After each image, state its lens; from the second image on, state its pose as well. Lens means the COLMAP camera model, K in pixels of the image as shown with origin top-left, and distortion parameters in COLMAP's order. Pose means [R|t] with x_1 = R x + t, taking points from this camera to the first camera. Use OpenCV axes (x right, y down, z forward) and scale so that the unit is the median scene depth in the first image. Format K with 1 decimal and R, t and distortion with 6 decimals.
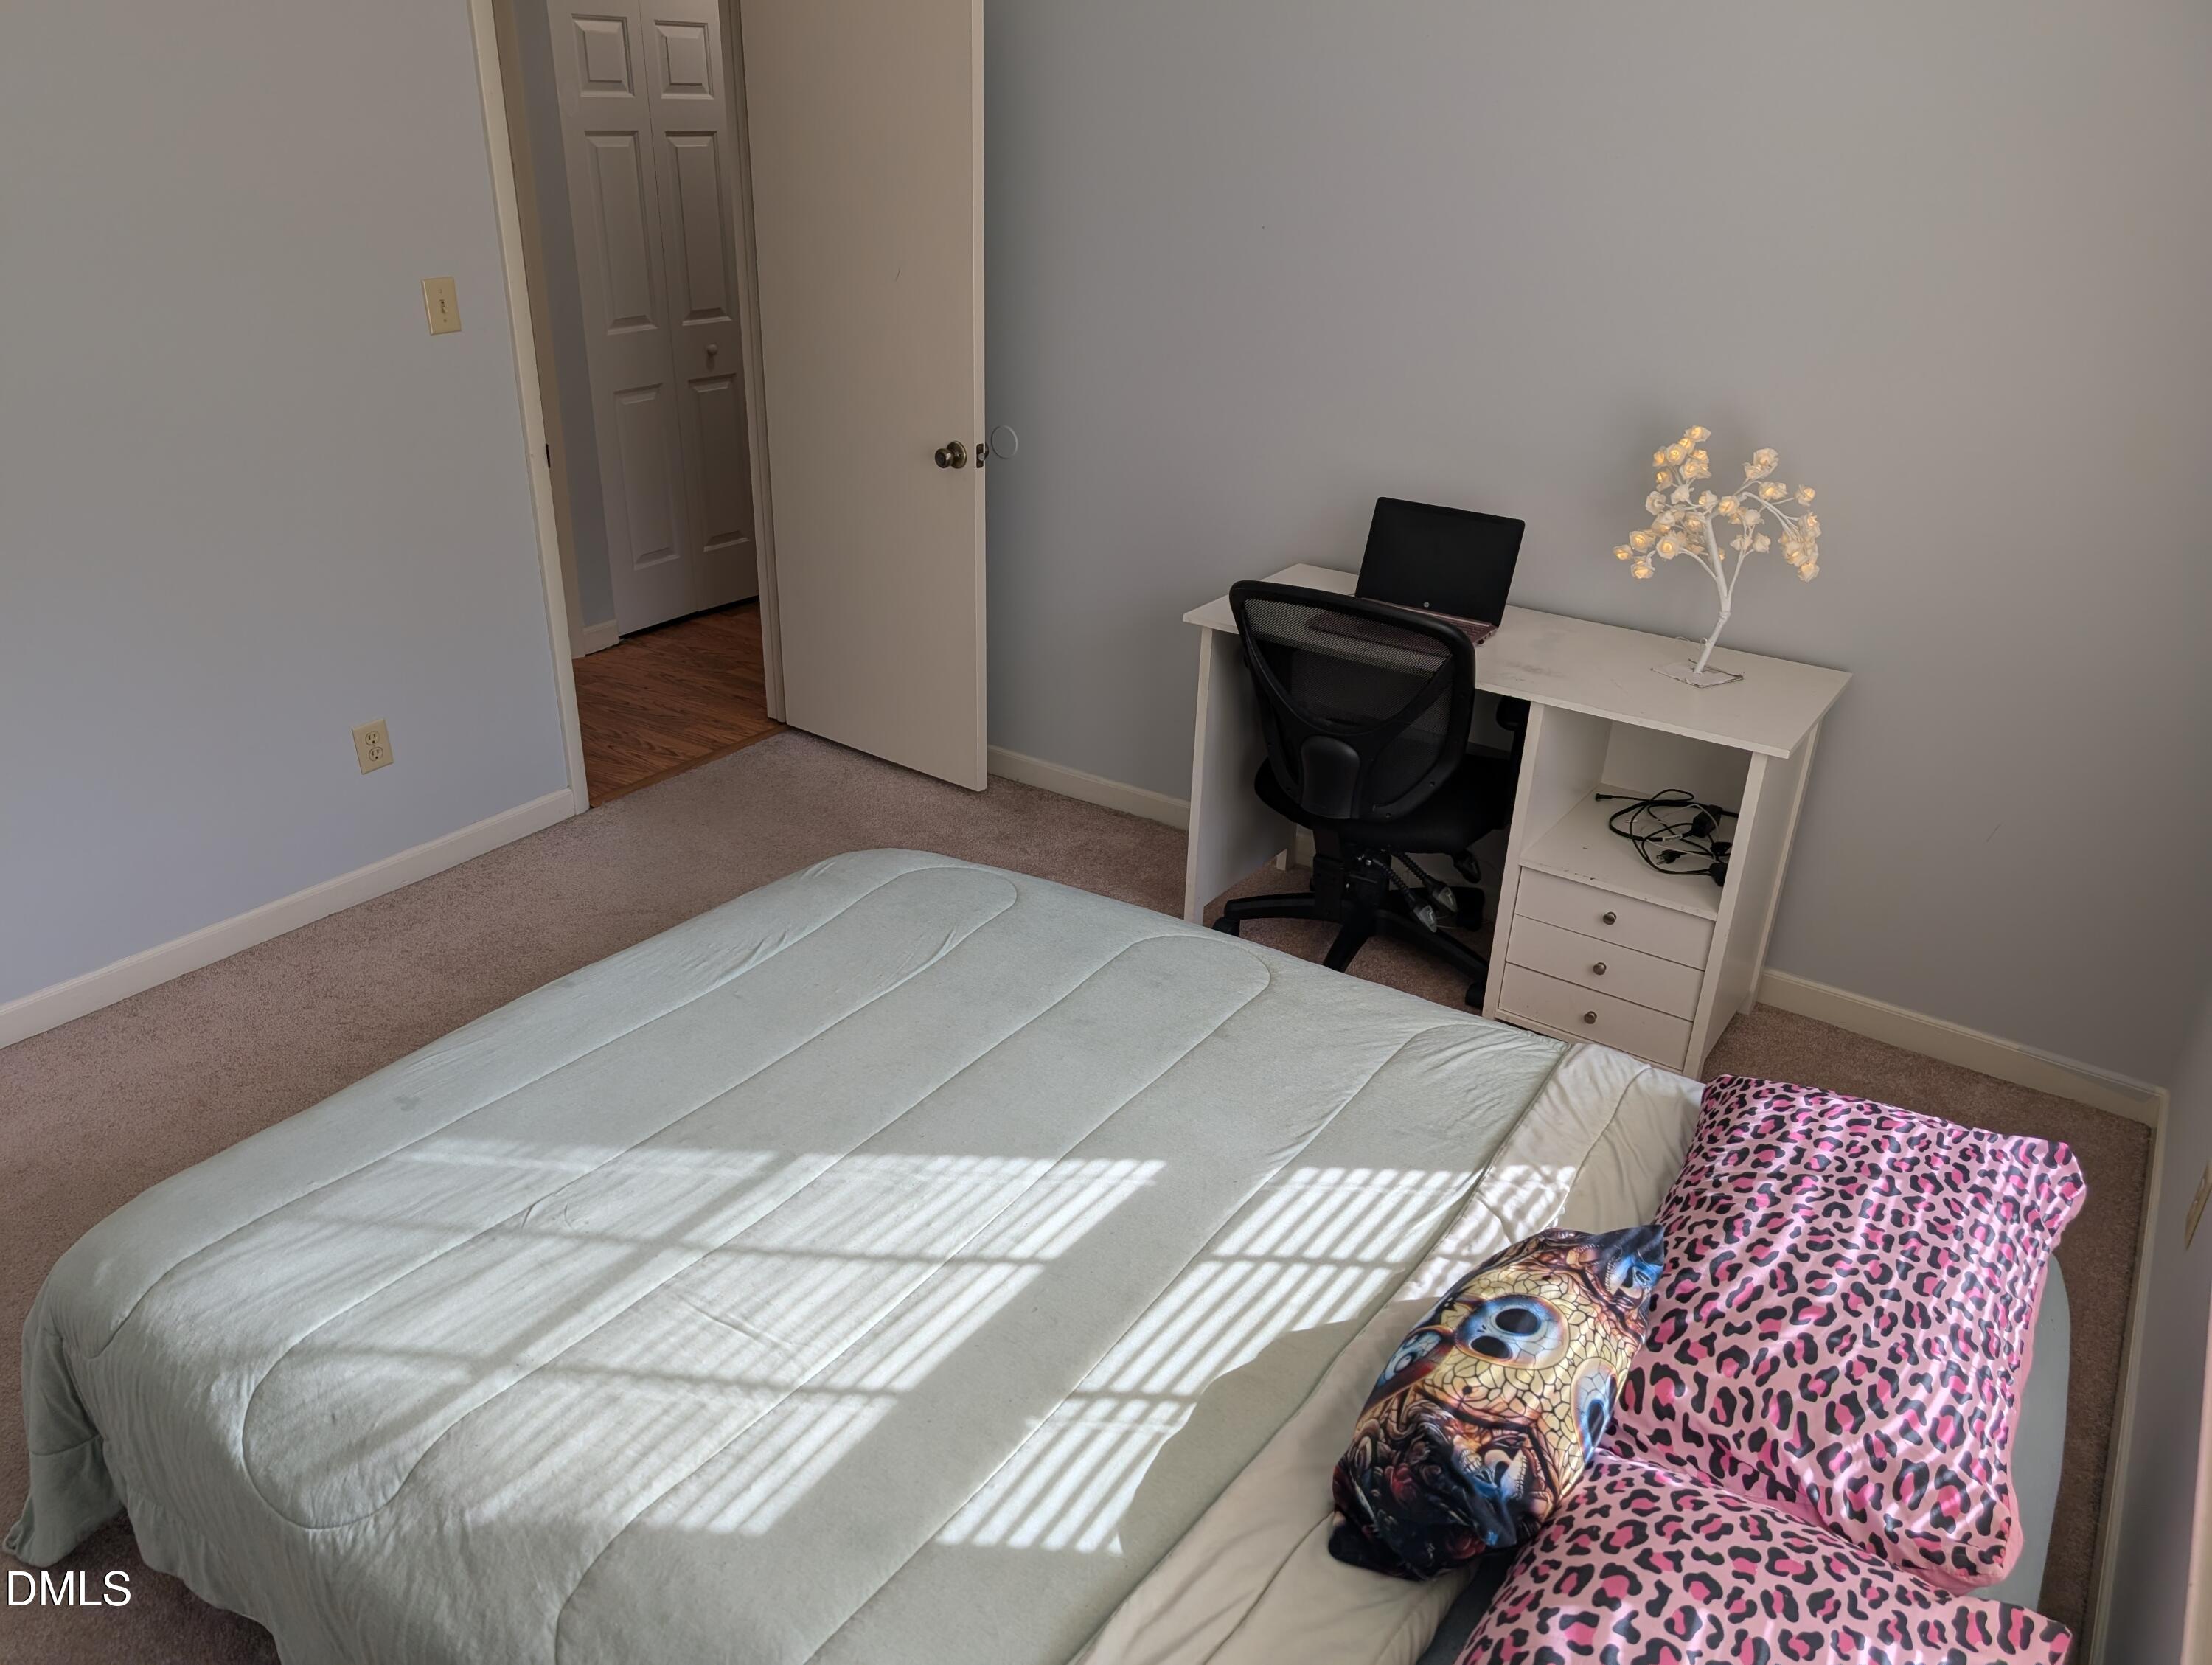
lens RADIAL K [[1603.7, 0, 1097.2], [0, 1603.7, 825.4], [0, 0, 1]] dist [0.009014, -0.006565]
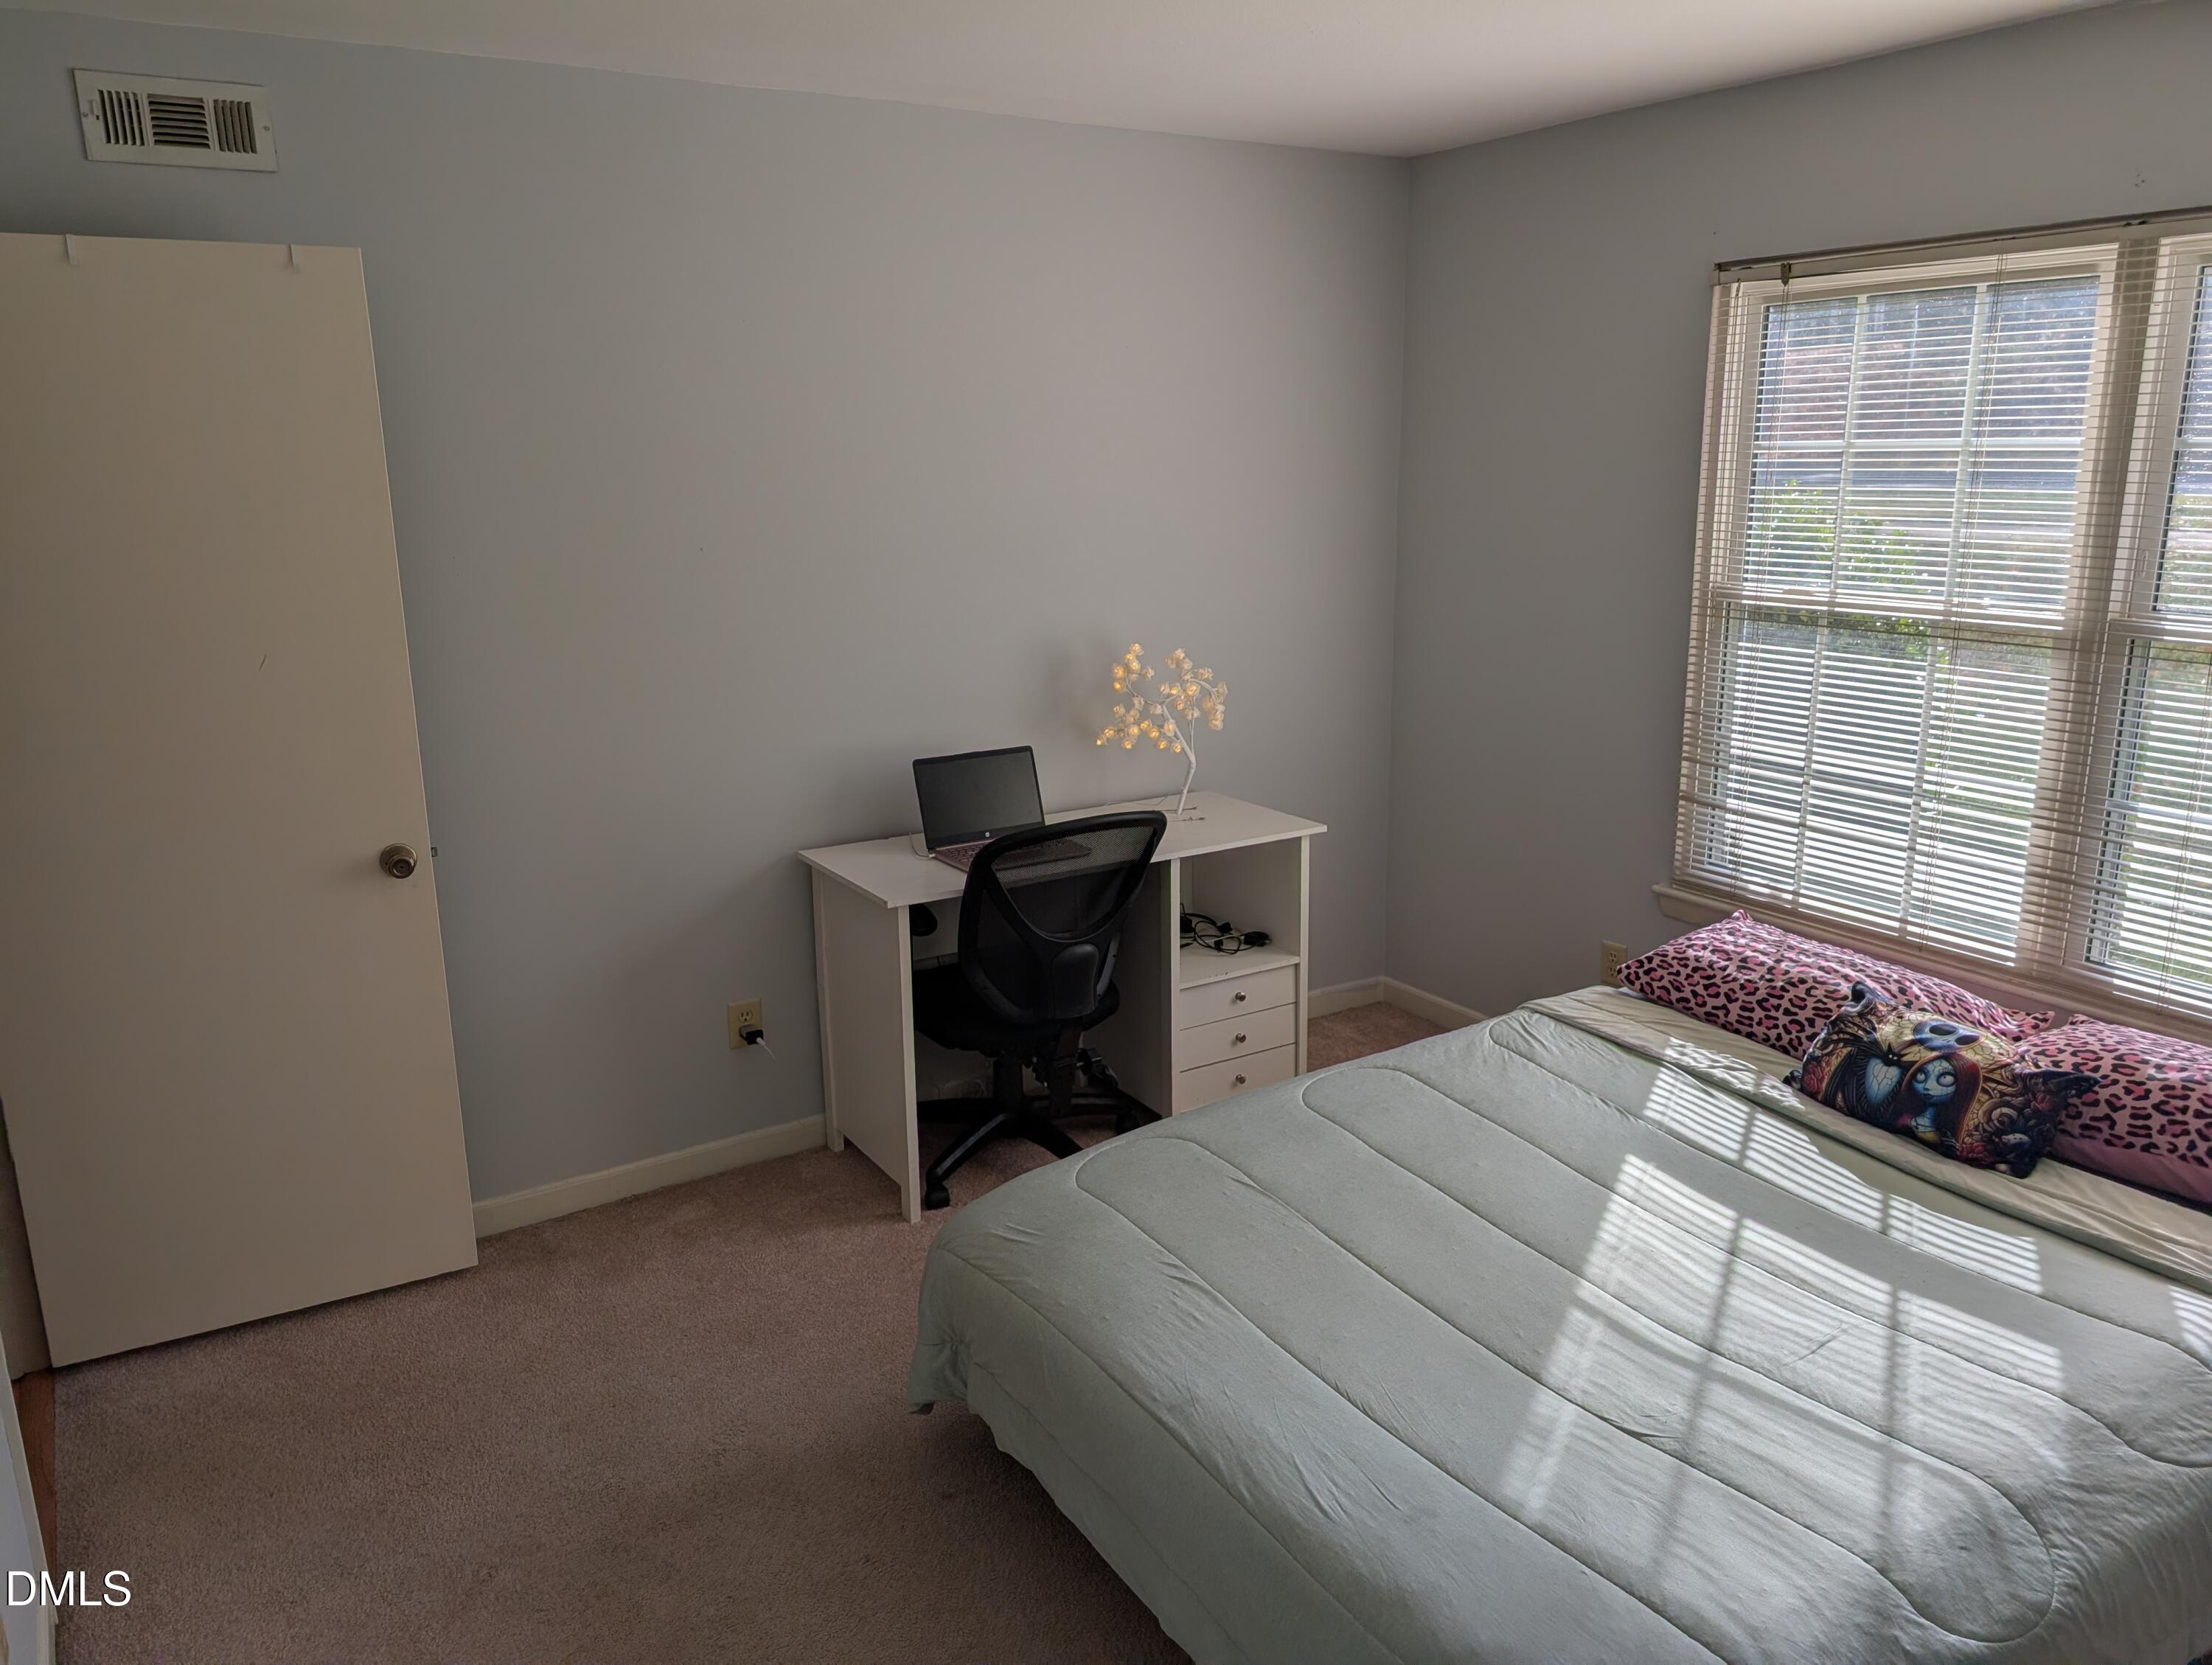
lens RADIAL K [[1596.9, 0, 1098.7], [0, 1596.9, 838.7], [0, 0, 1]] dist [0.015040, -0.009743]
pose [[0.388587, -0.256811, 0.884900, -1.360095], [0.406093, 0.909803, 0.085710, -0.353103], [-0.827096, 0.326046, 0.457827, 0.731978]]
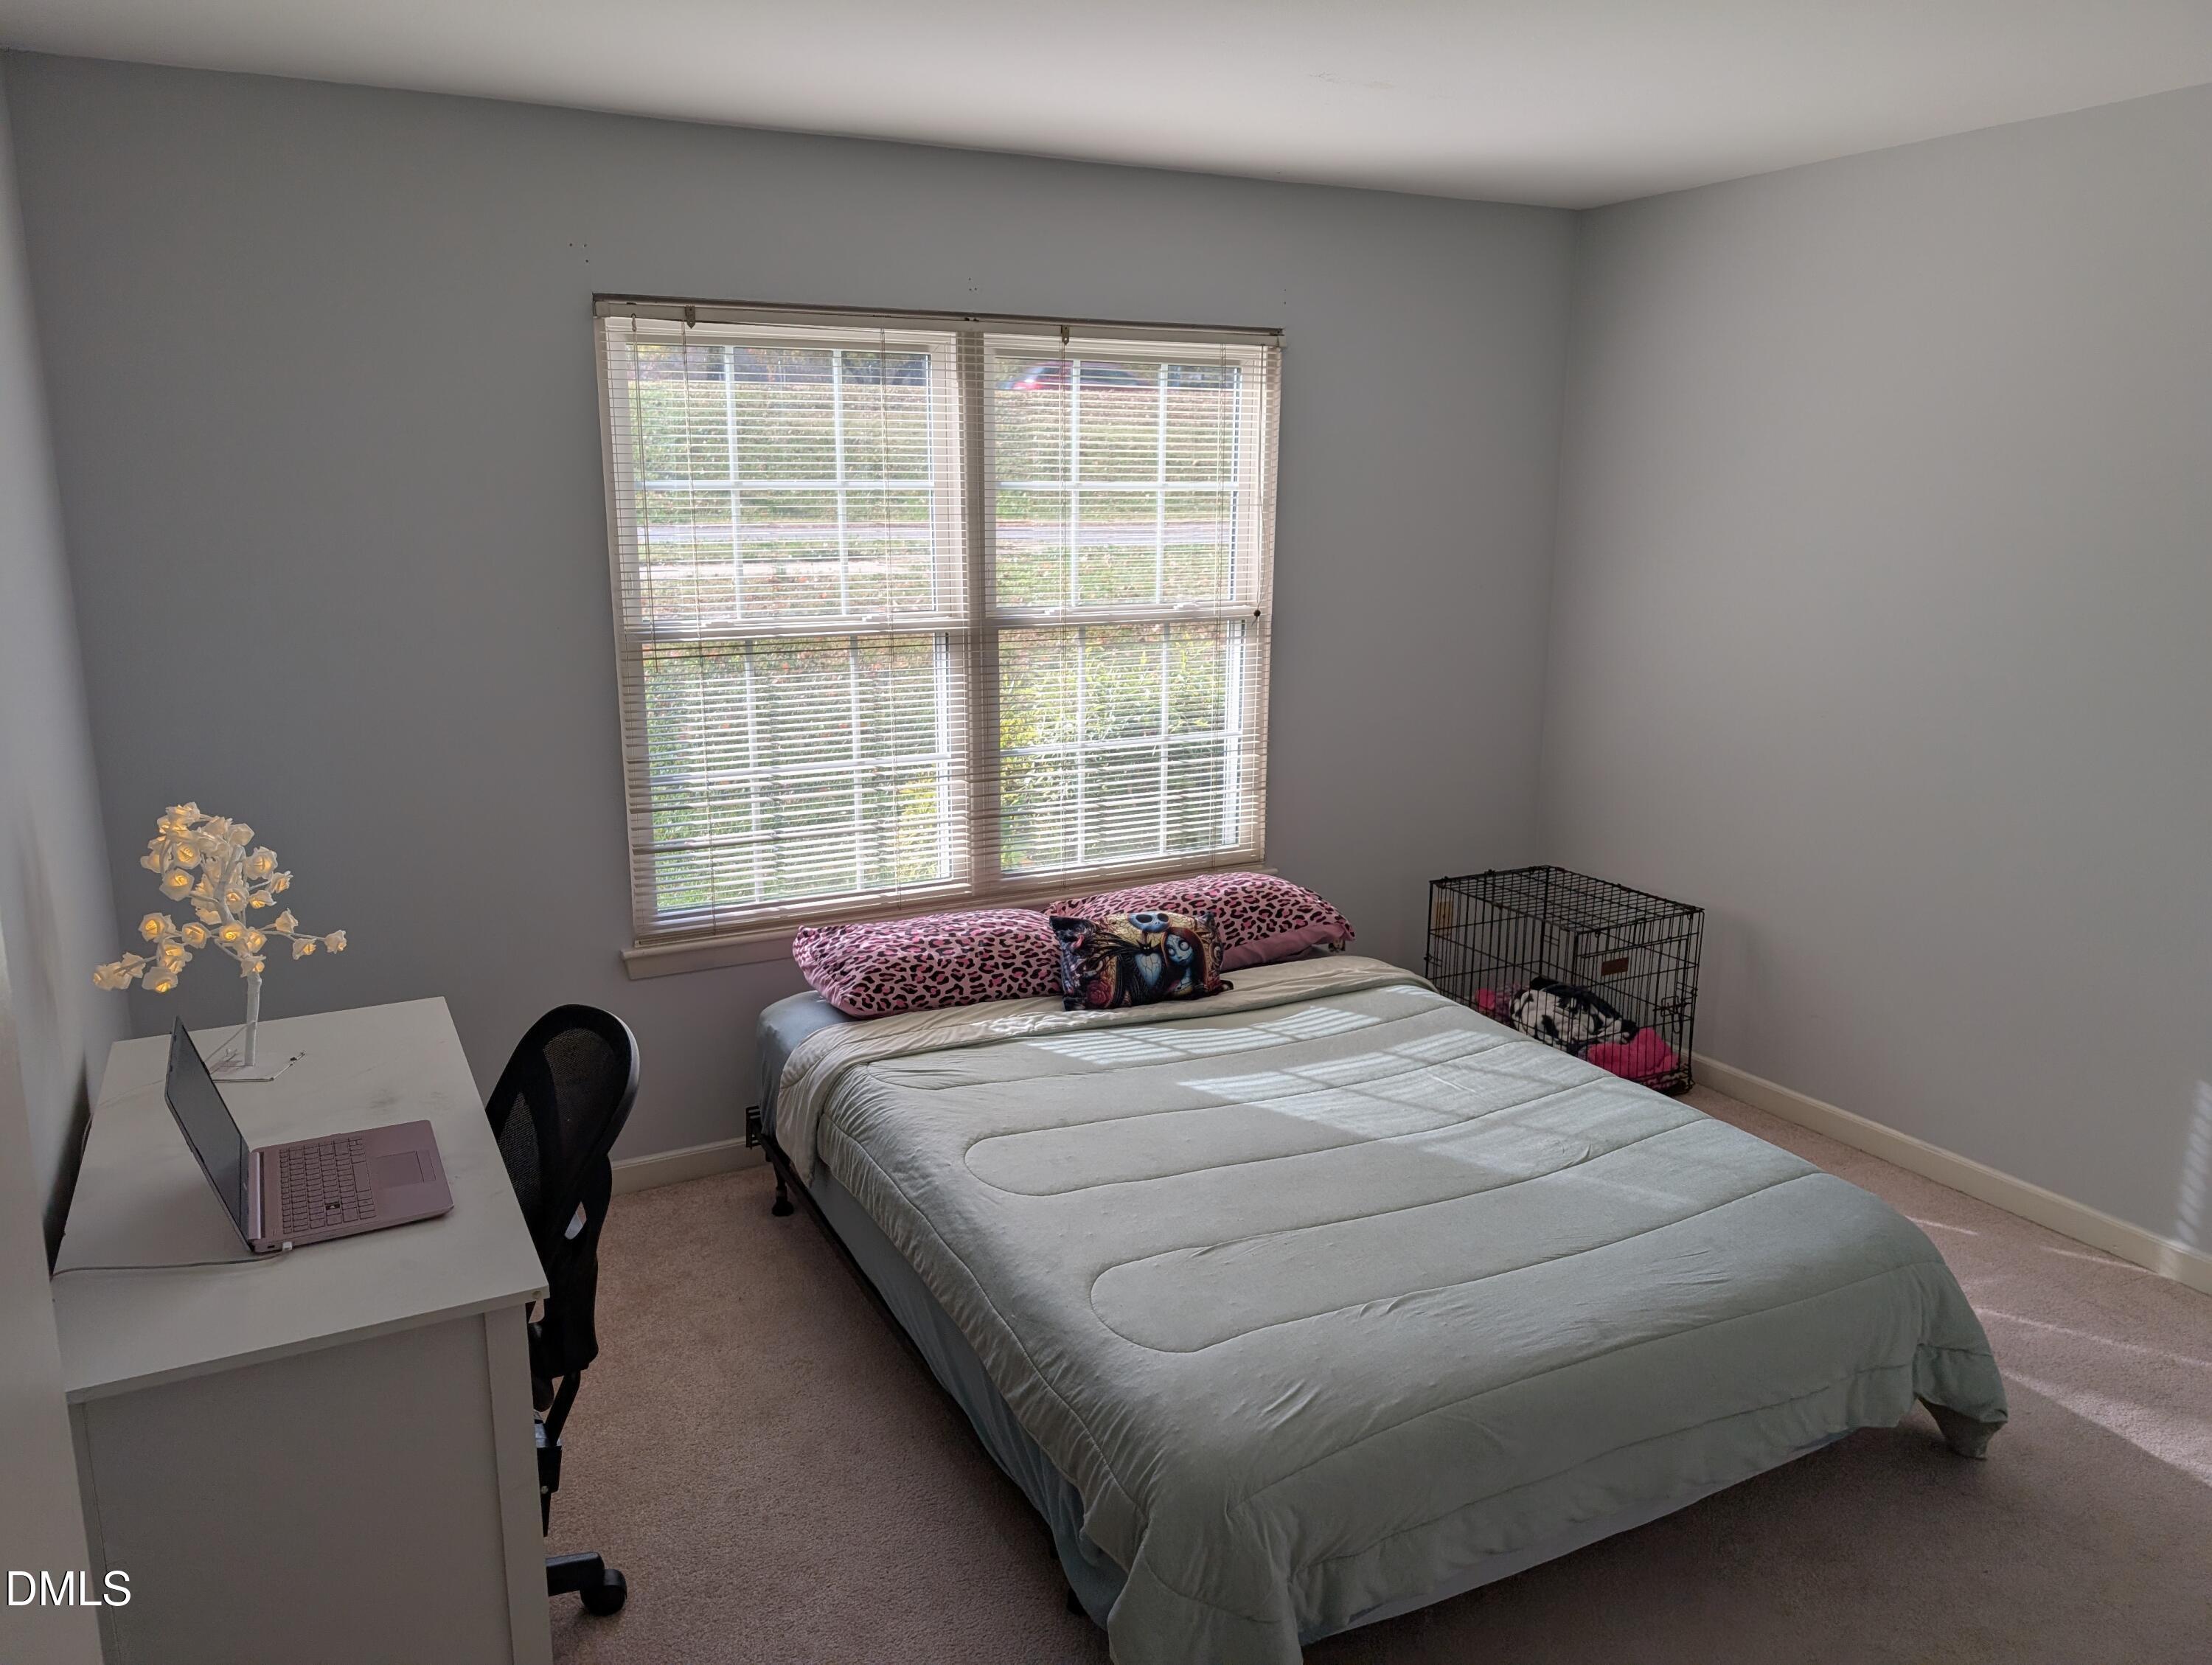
lens RADIAL K [[1591.8, 0, 1102.3], [0, 1591.8, 832.9], [0, 0, 1]] dist [0.067677, -0.001488]
pose [[-0.887299, -0.125124, 0.443898, -0.605373], [0.172284, 0.802889, 0.570690, -0.965999], [-0.427808, 0.582849, -0.690846, 2.143622]]
